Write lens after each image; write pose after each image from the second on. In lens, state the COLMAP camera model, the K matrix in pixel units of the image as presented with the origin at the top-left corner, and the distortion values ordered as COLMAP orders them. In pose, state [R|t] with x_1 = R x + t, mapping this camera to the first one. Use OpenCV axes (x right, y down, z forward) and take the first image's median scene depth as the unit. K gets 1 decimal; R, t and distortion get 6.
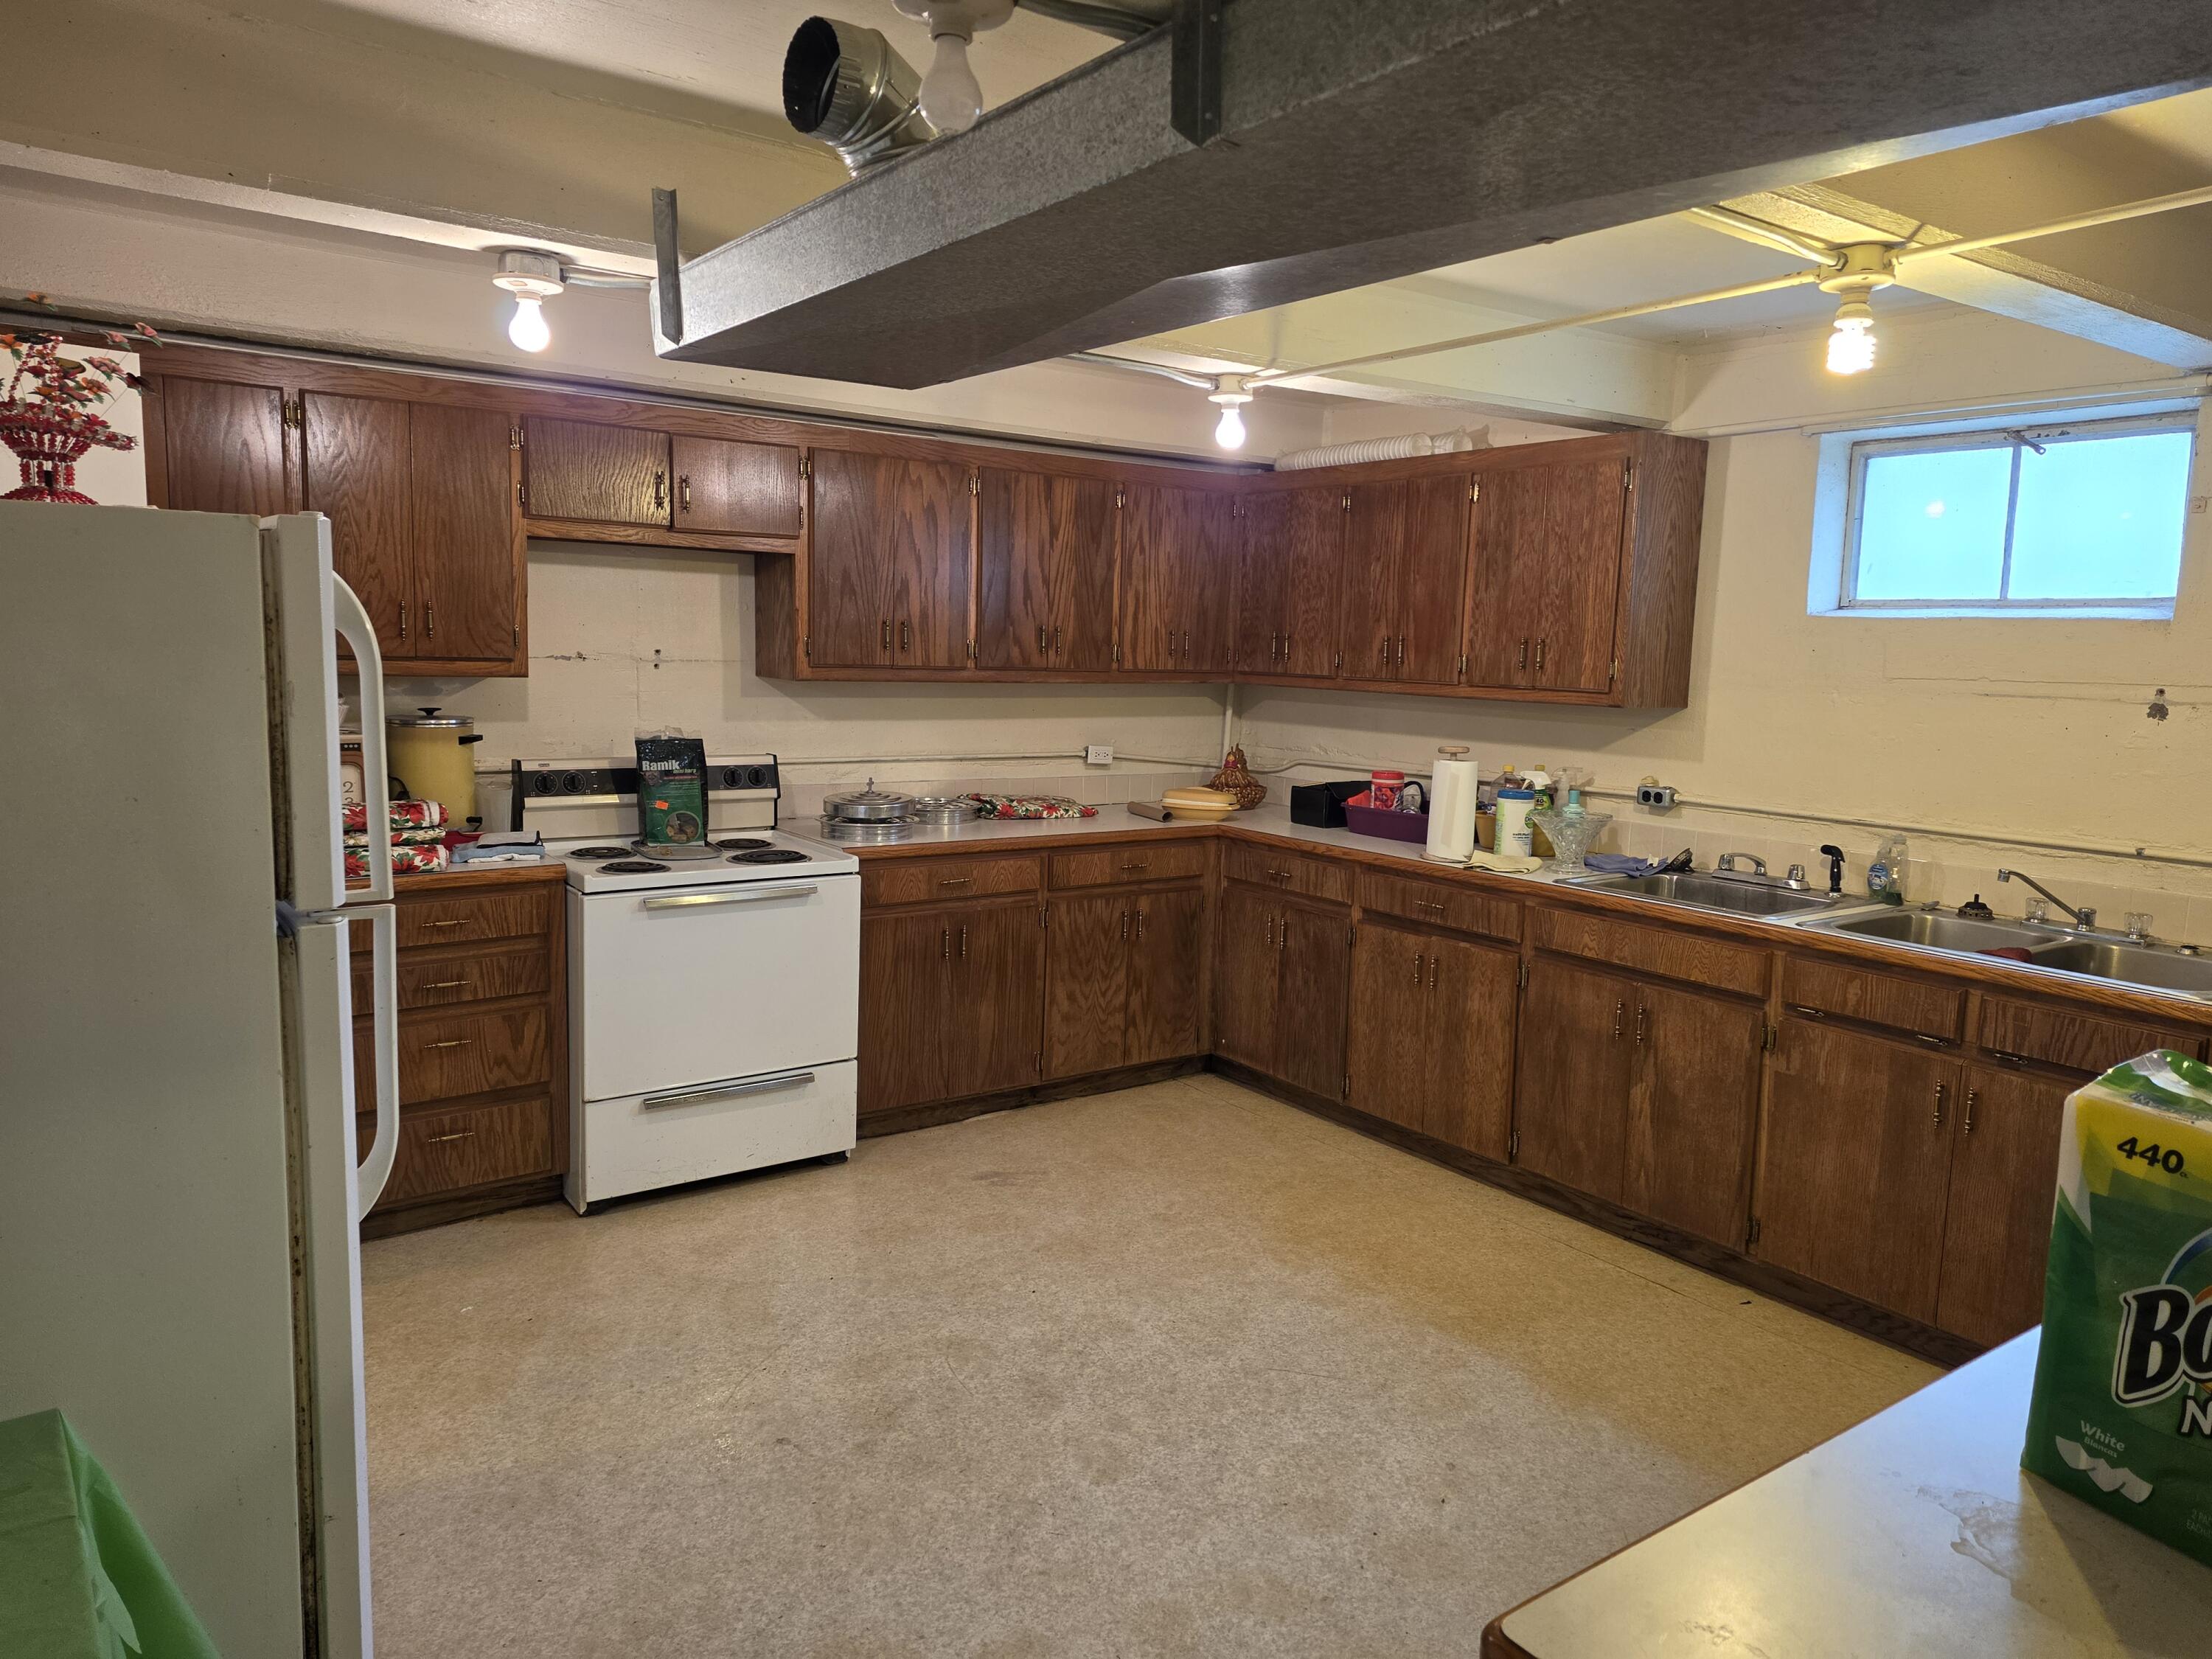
lens RADIAL K [[1455.6, 0, 1085.3], [0, 1455.6, 819.1], [0, 0, 1]] dist [0.105265, -0.082890]
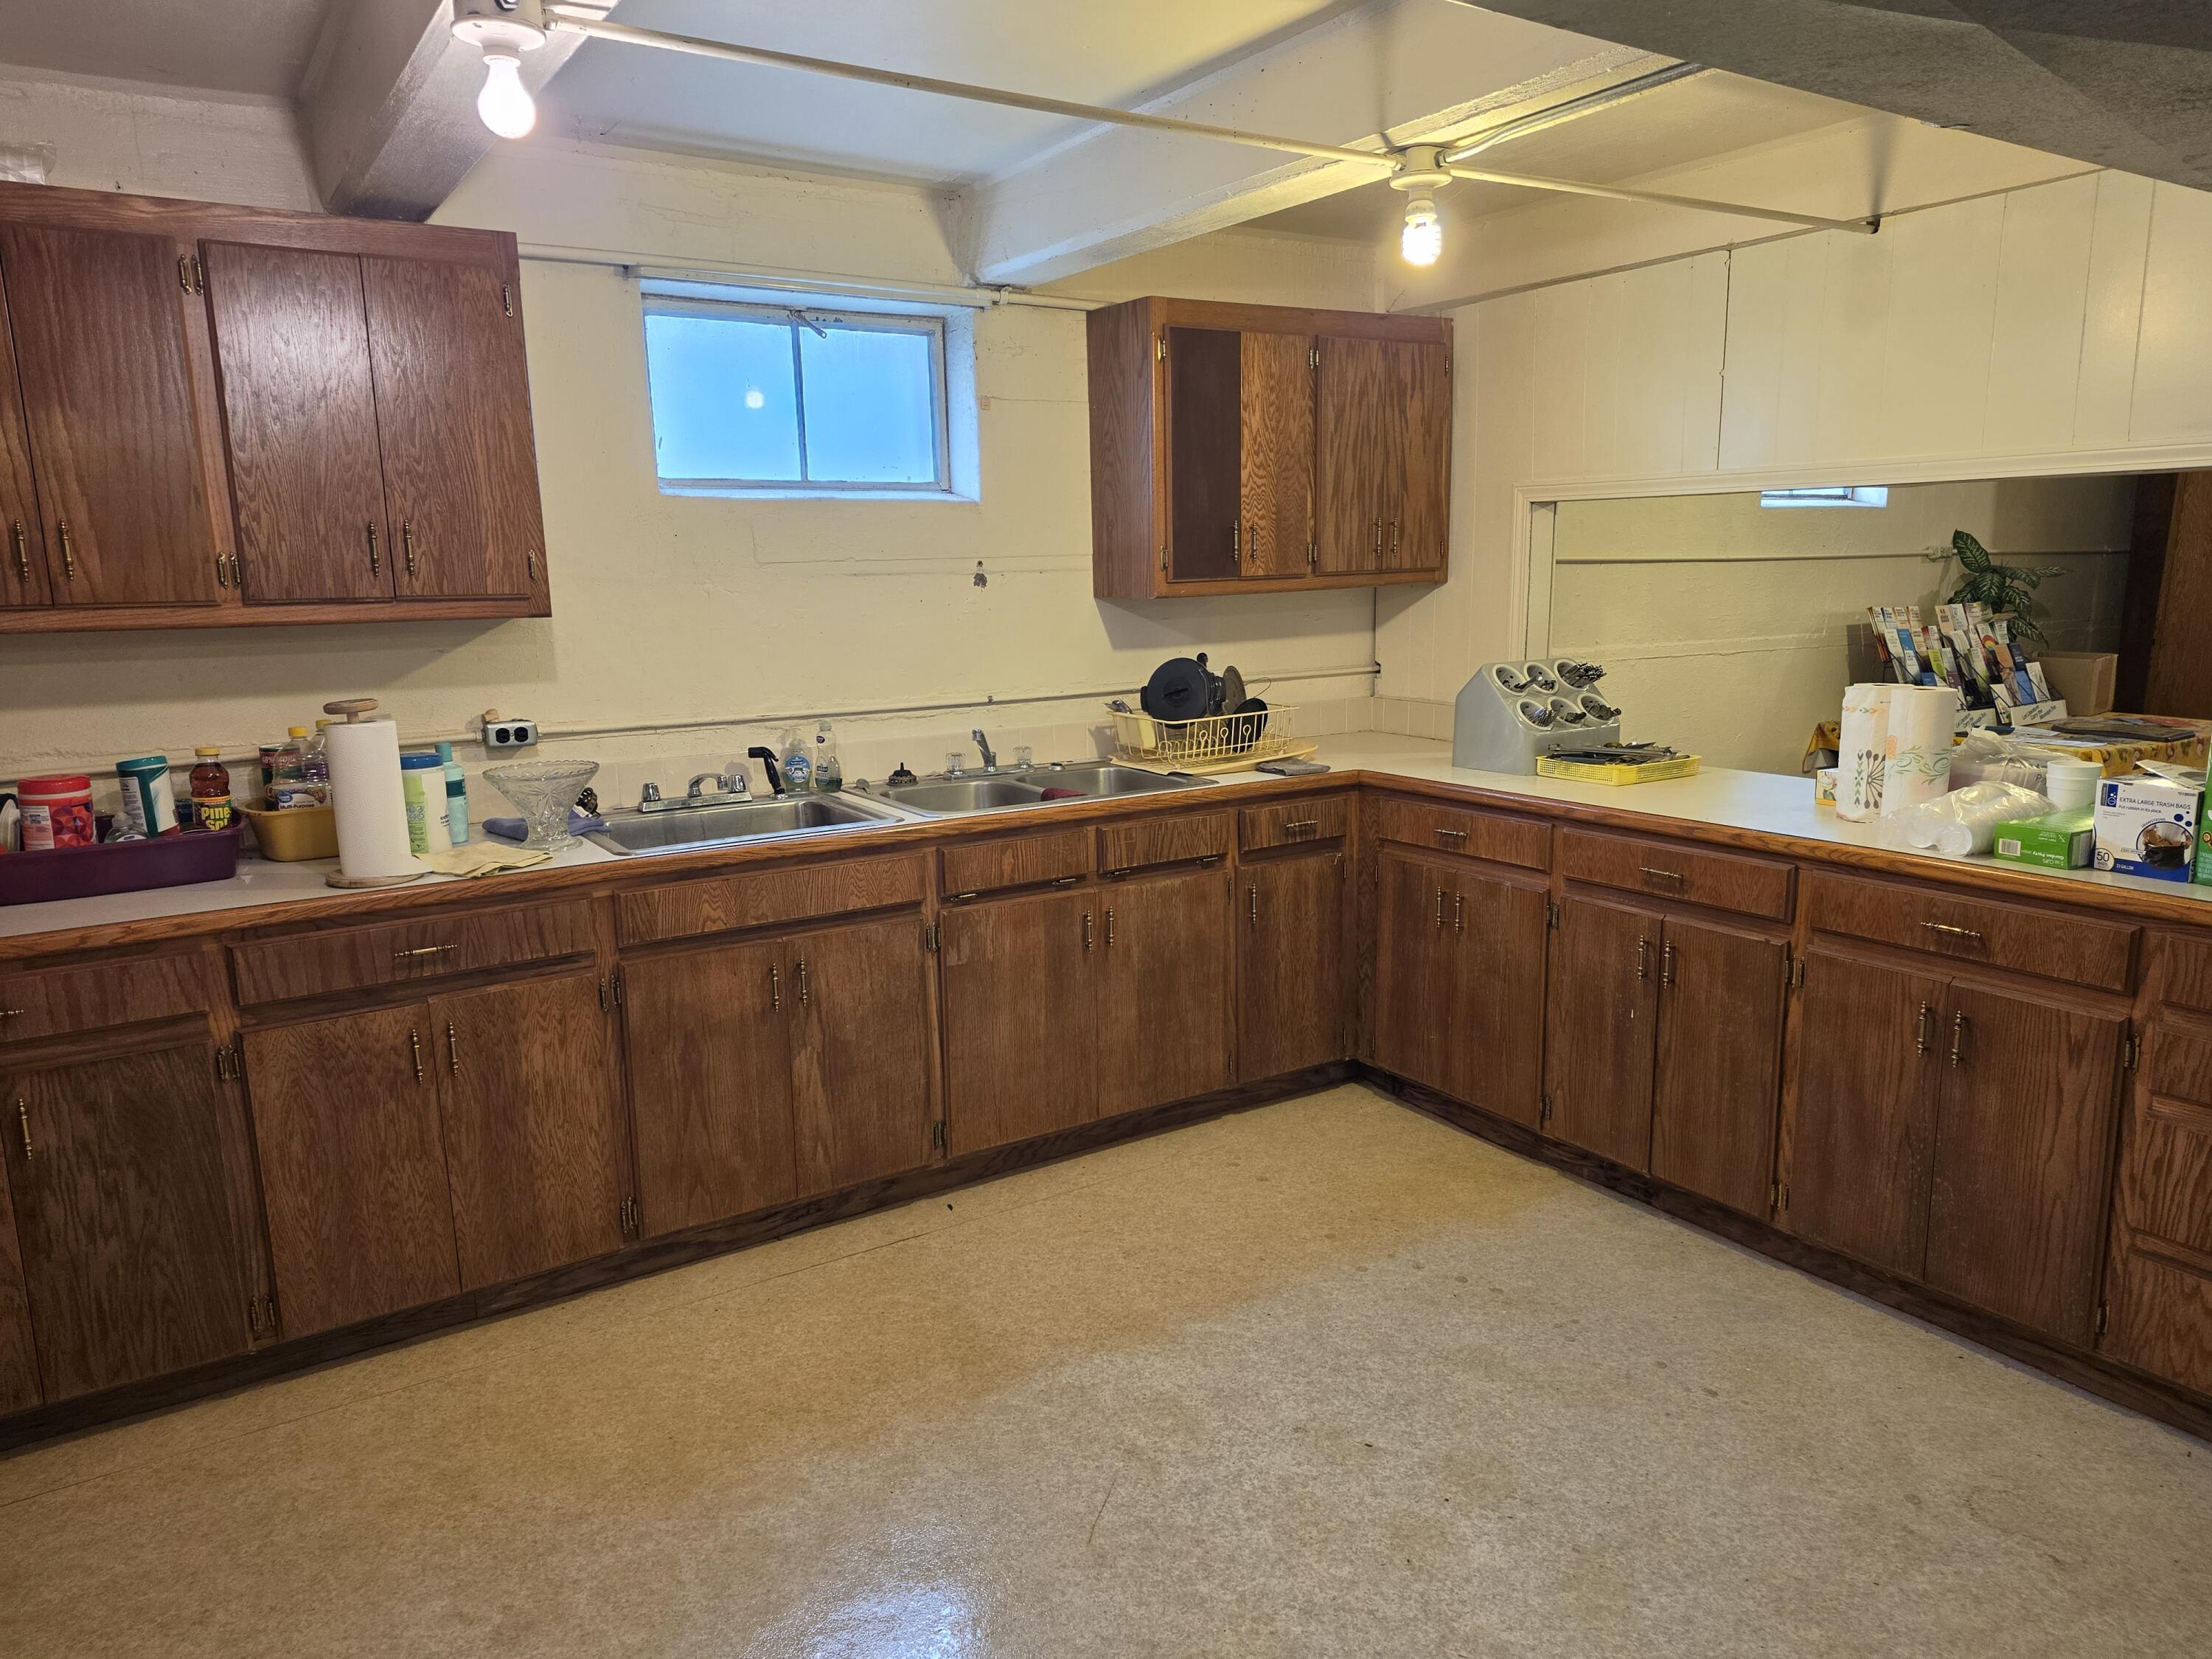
lens RADIAL K [[1512.1, 0, 1112.8], [0, 1512.1, 843.0], [0, 0, 1]] dist [0.089850, -0.005052]
pose [[0.040747, -0.215114, 0.975738, -0.383743], [0.146237, 0.967317, 0.207151, -0.079028], [-0.988410, 0.134249, 0.070873, 0.638962]]
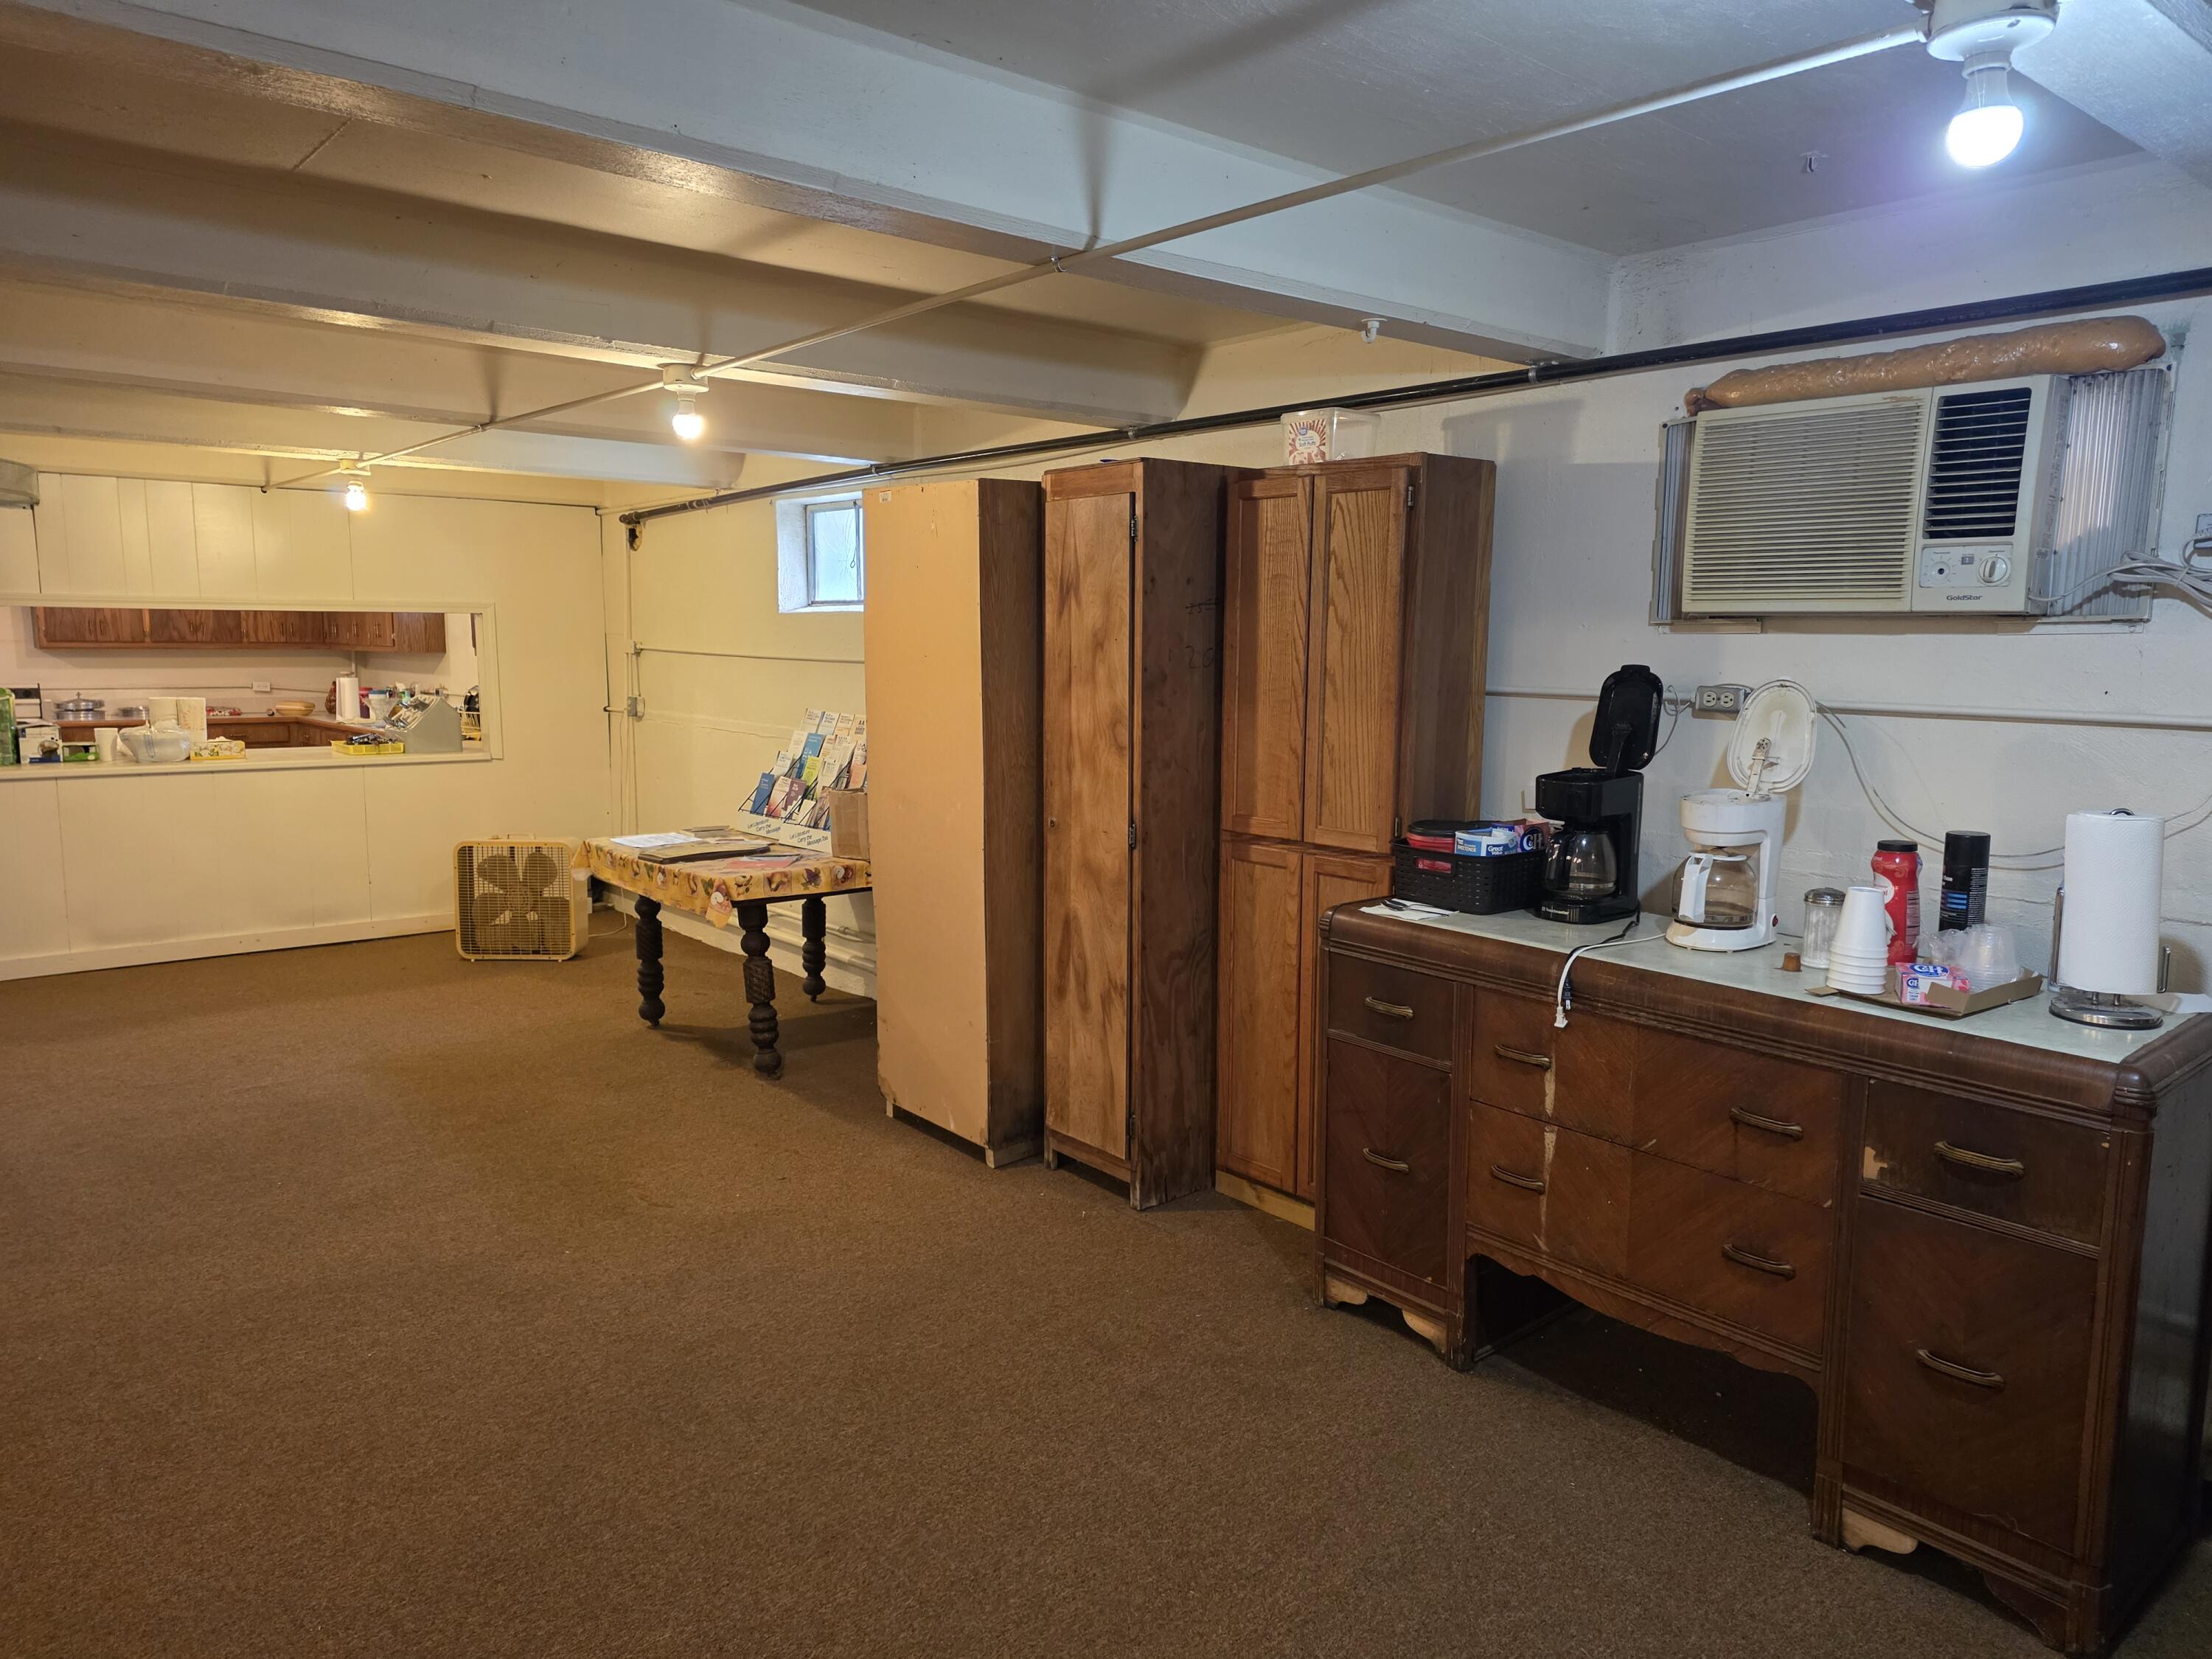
lens RADIAL K [[1455.6, 0, 1085.3], [0, 1455.6, 819.1], [0, 0, 1]] dist [0.105265, -0.082890]
pose [[0.995610, -0.032343, 0.087829, 1.198316], [0.032456, 0.999473, 0.000148, 0.220047], [-0.087787, 0.002703, 0.996136, -1.424371]]
